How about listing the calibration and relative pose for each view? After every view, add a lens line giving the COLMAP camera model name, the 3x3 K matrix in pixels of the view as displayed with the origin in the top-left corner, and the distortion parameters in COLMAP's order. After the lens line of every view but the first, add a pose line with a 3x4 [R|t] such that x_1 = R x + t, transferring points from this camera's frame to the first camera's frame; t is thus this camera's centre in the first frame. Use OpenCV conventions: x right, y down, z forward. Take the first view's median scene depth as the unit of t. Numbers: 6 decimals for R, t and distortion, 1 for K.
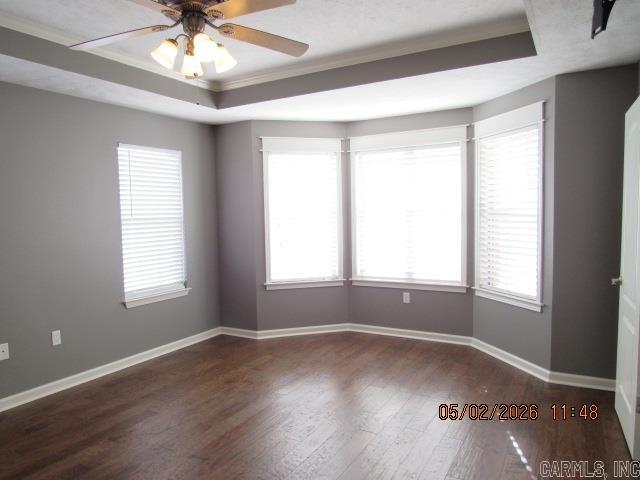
lens RADIAL K [[453.0, 0, 320.7], [0, 453.0, 237.8], [0, 0, 1]] dist [-0.027199, 0.007554]
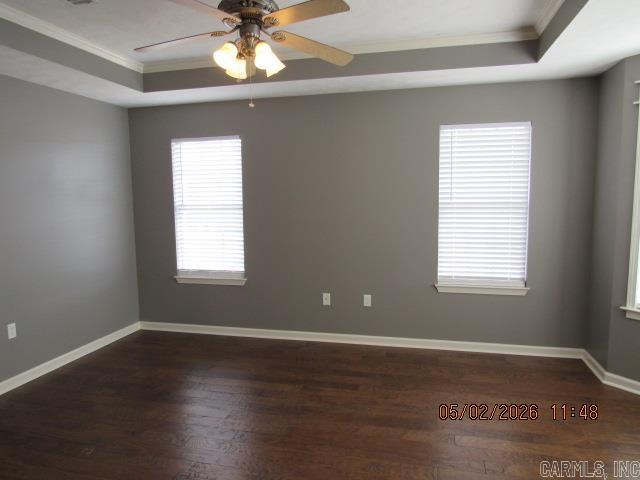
lens RADIAL K [[453.0, 0, 320.9], [0, 453.0, 242.2], [0, 0, 1]] dist [-0.027199, 0.007554]
pose [[0.290767, 0.125131, -0.948576, 0.398635], [-0.055969, 0.991938, 0.113695, -0.048605], [0.955155, 0.020032, 0.295427, 0.417952]]
